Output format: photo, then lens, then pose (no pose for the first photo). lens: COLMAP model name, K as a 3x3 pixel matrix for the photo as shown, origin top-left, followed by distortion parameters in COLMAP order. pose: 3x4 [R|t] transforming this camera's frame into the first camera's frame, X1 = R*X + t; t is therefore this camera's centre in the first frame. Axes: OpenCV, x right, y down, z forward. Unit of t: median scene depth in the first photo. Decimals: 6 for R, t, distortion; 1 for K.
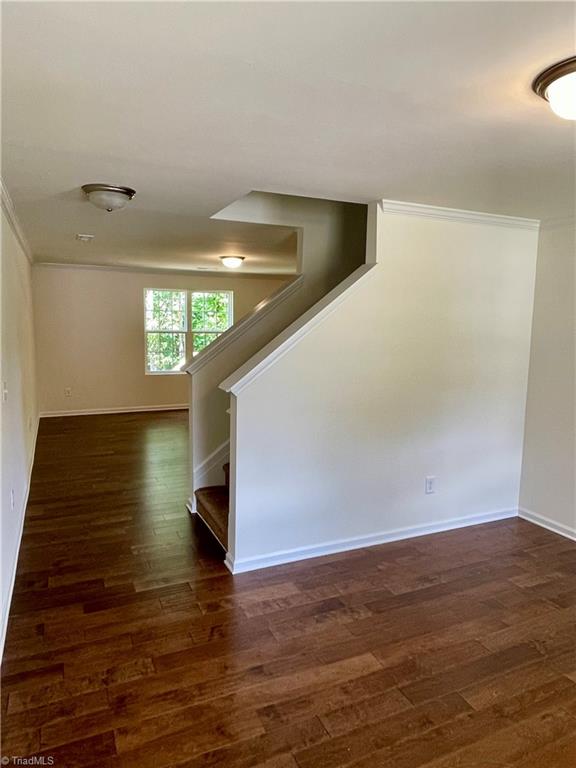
lens RADIAL K [[501.9, 0, 287.2], [0, 501.9, 382.6], [0, 0, 1]] dist [-0.010661, -0.002896]
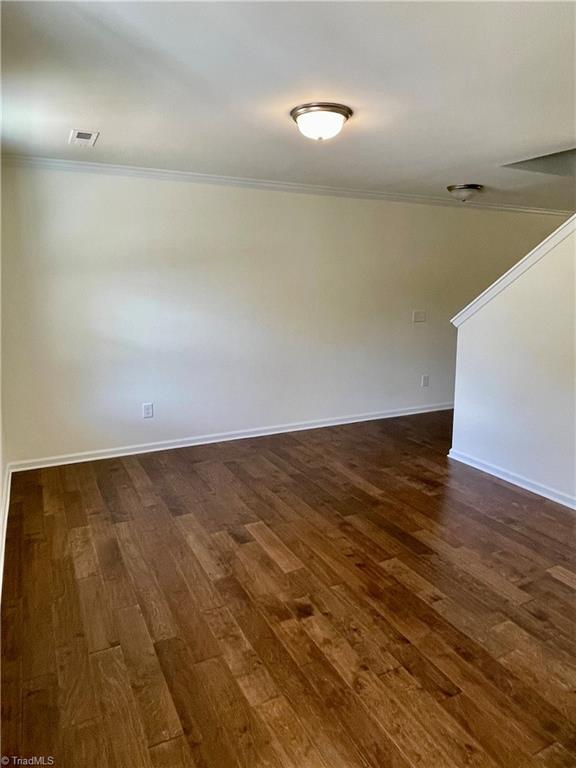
lens RADIAL K [[501.9, 0, 288.2], [0, 501.9, 384.4], [0, 0, 1]] dist [-0.010661, -0.002896]
pose [[0.047598, 0.189282, -0.980768, 1.474300], [-0.128801, 0.974847, 0.181888, -0.013523], [0.990528, 0.117666, 0.070780, 0.532506]]
